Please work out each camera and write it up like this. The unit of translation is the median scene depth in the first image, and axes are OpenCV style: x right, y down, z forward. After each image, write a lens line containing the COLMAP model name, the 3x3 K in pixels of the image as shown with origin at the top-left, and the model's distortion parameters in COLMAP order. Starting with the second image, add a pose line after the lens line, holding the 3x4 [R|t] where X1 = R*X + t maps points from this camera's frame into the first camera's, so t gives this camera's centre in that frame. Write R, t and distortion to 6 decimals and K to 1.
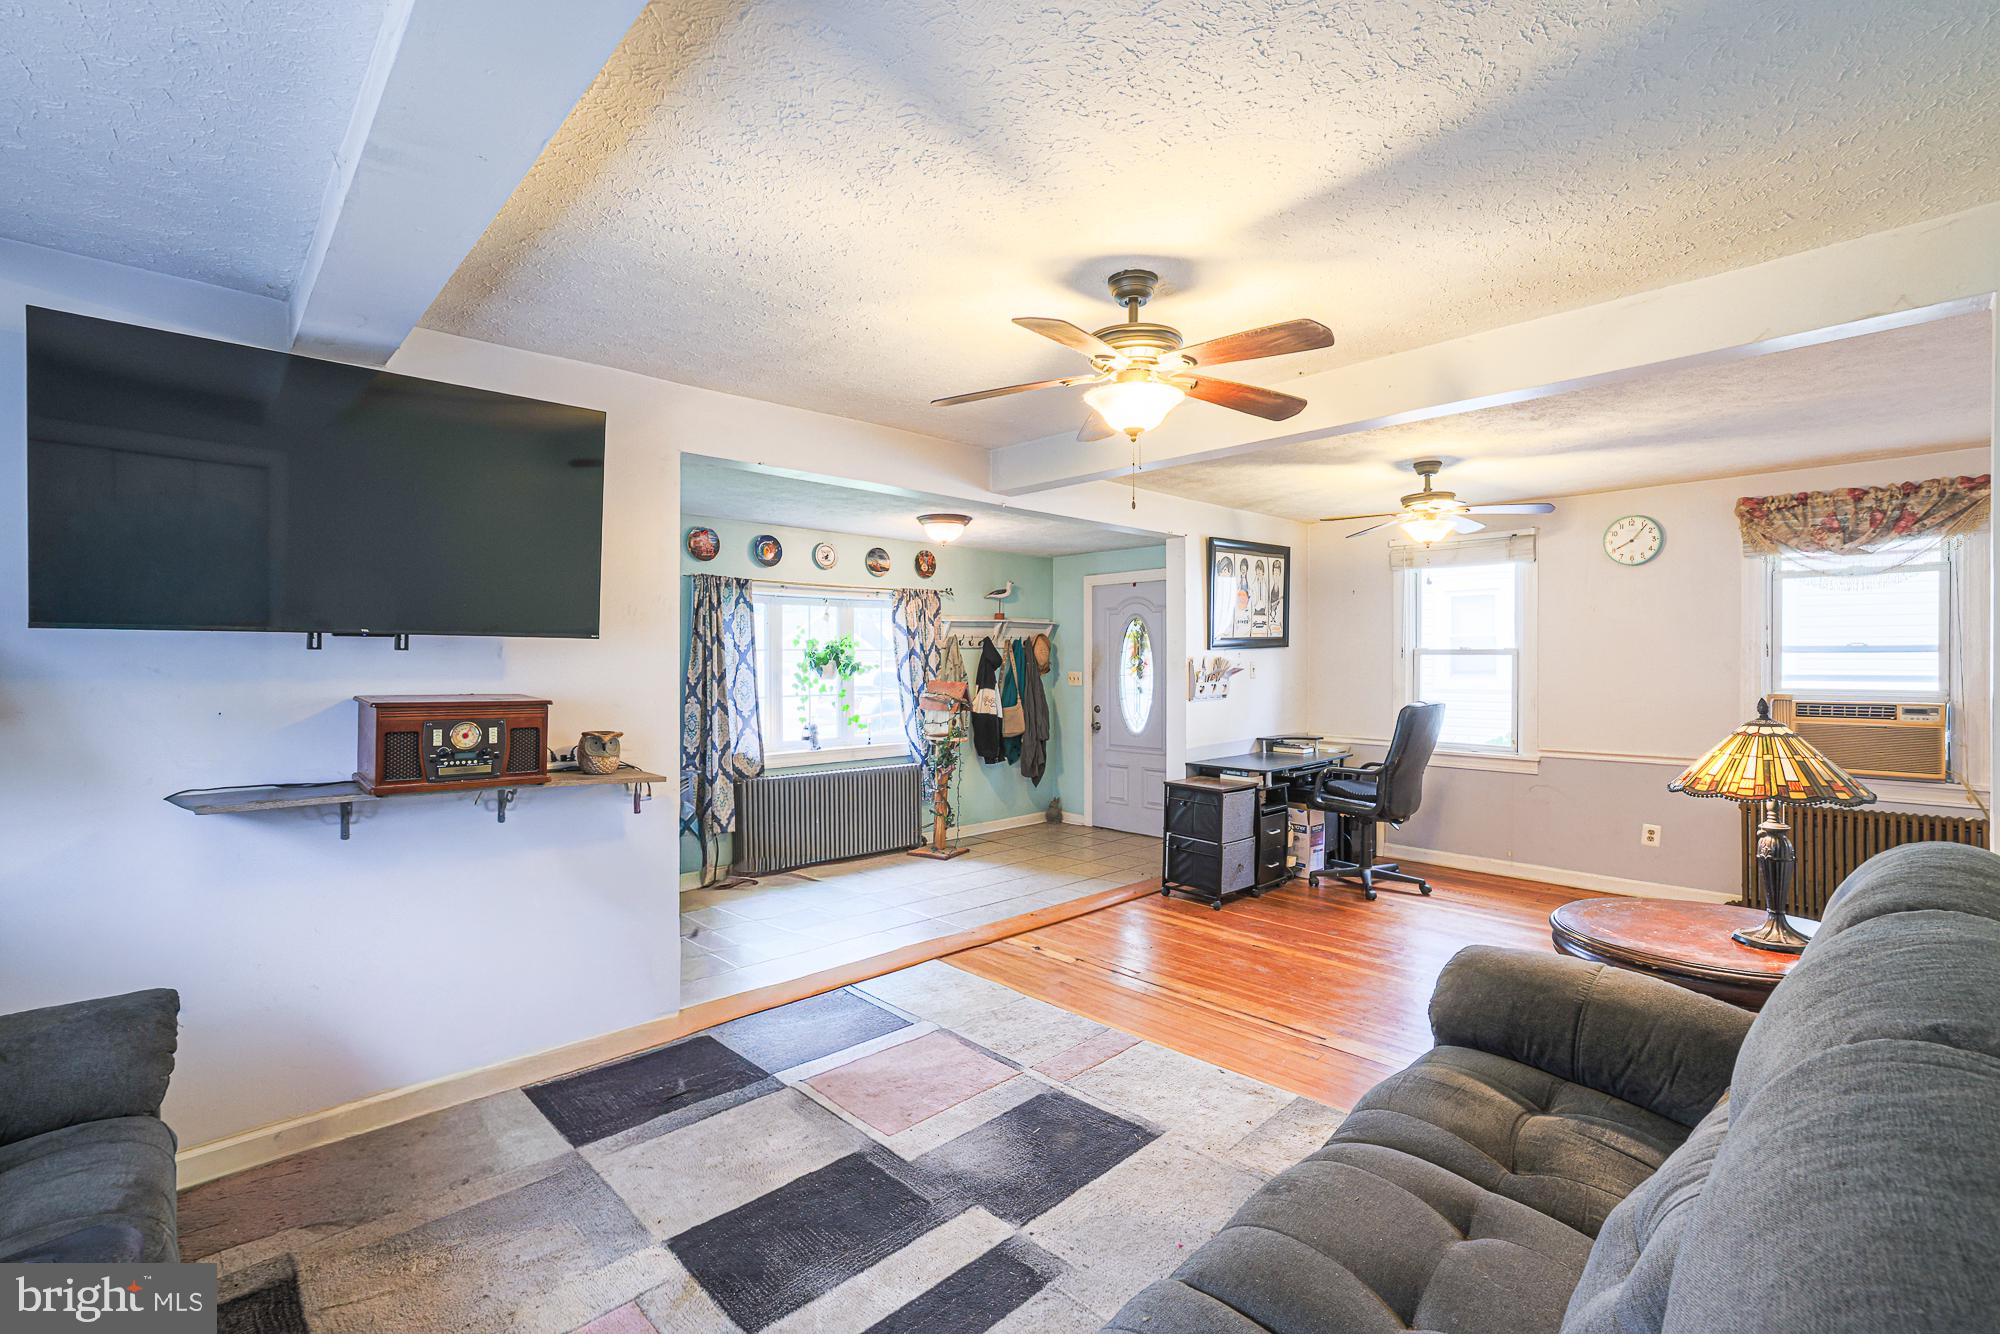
lens RADIAL K [[874.2, 0, 969.6], [0, 874.2, 645.0], [0, 0, 1]] dist [-0.026791, 0.006868]
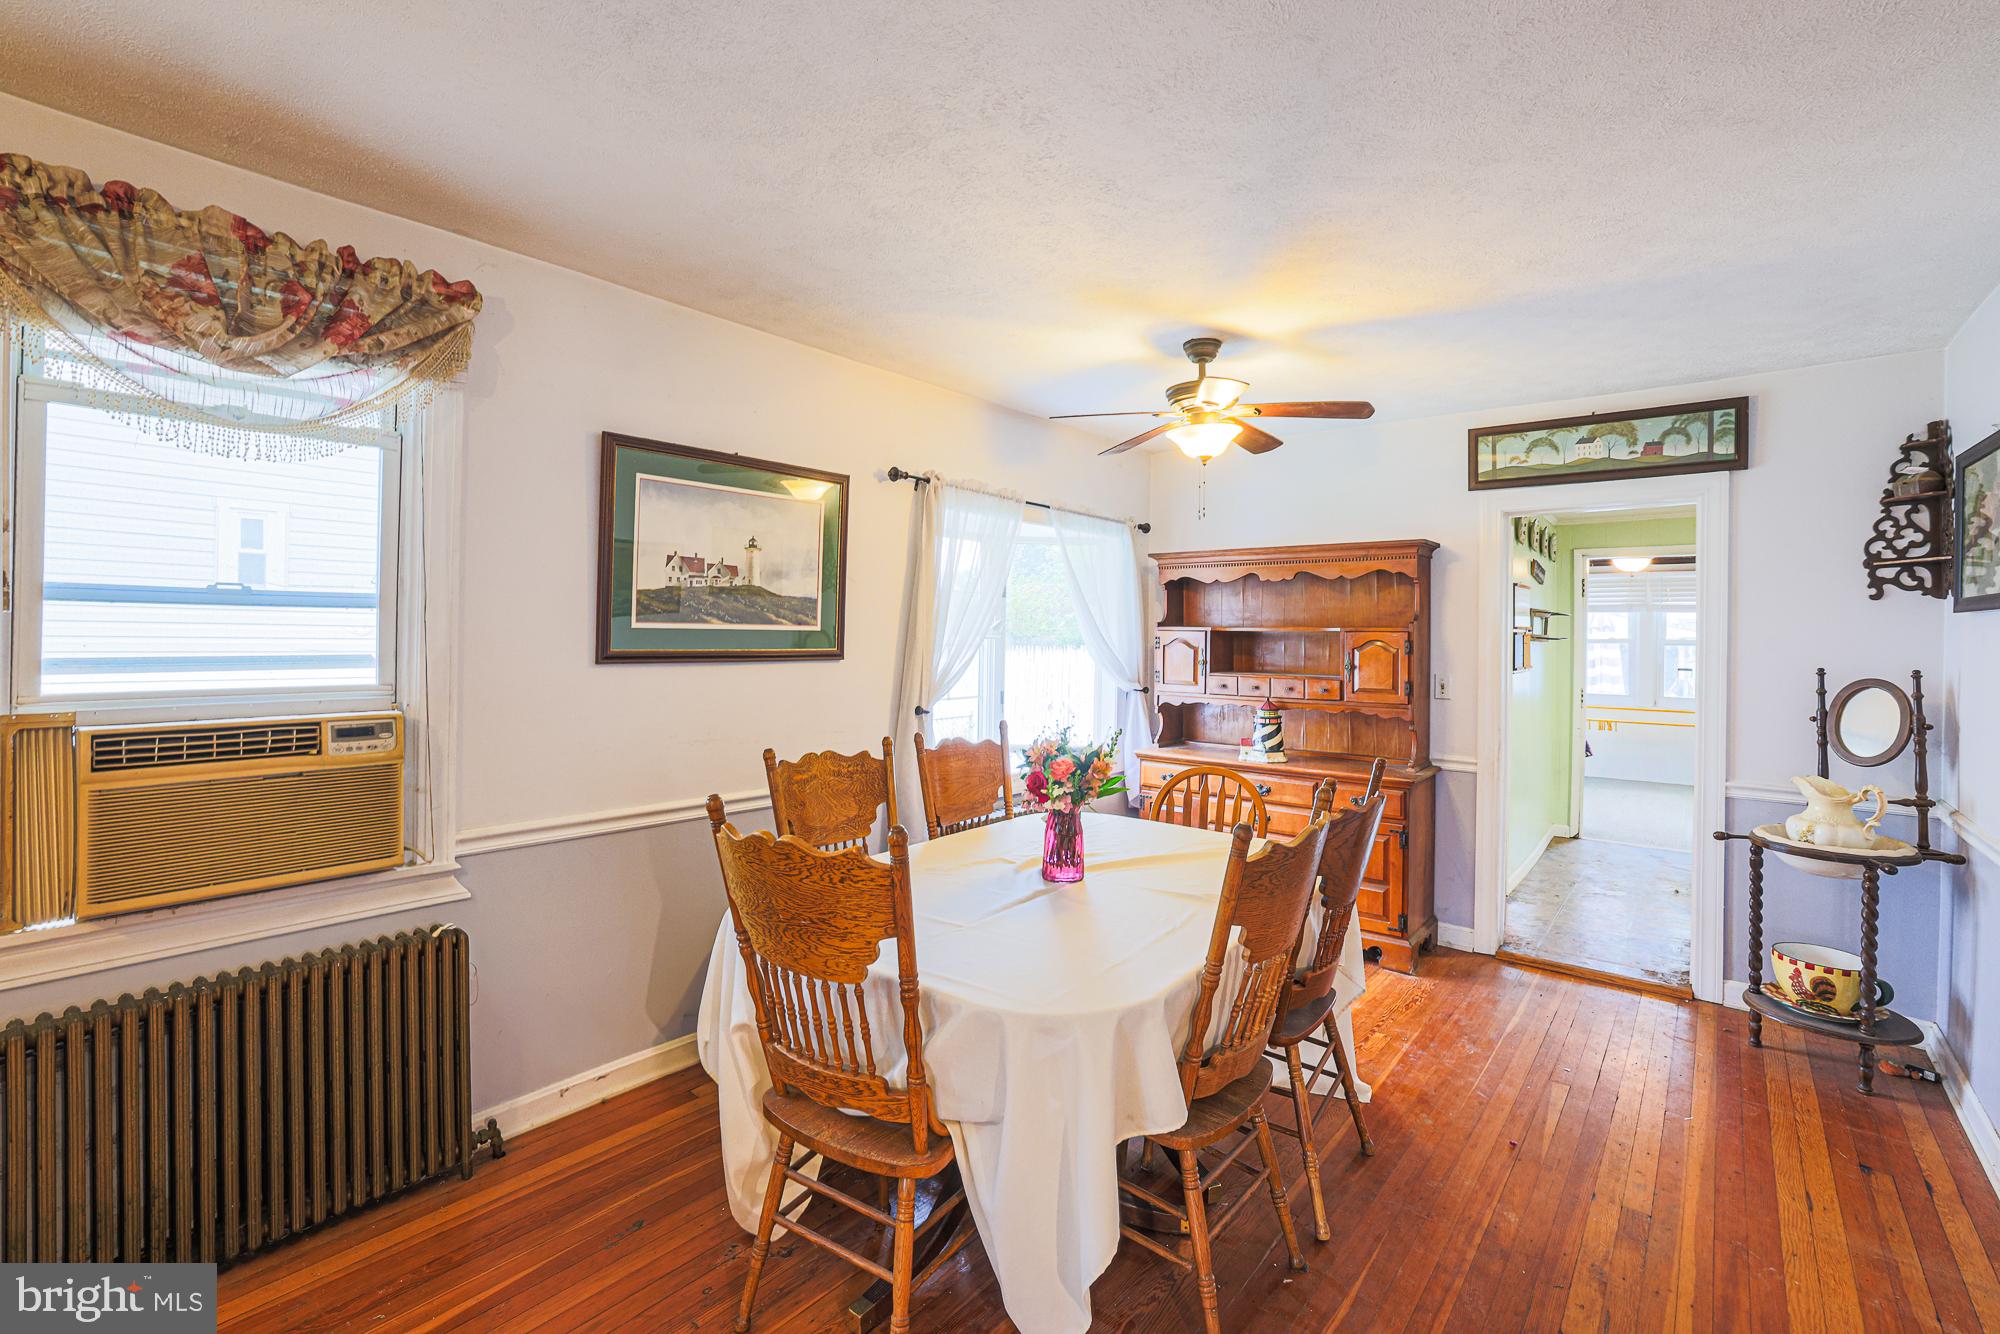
lens RADIAL K [[874.2, 0, 1006.4], [0, 874.2, 631.0], [0, 0, 1]] dist [-0.026791, 0.006868]
pose [[-0.134432, 0.000476, 0.990923, 0.574313], [-0.028769, 0.999576, -0.004383, 0.013234], [-0.990505, -0.029097, -0.134361, 0.694240]]
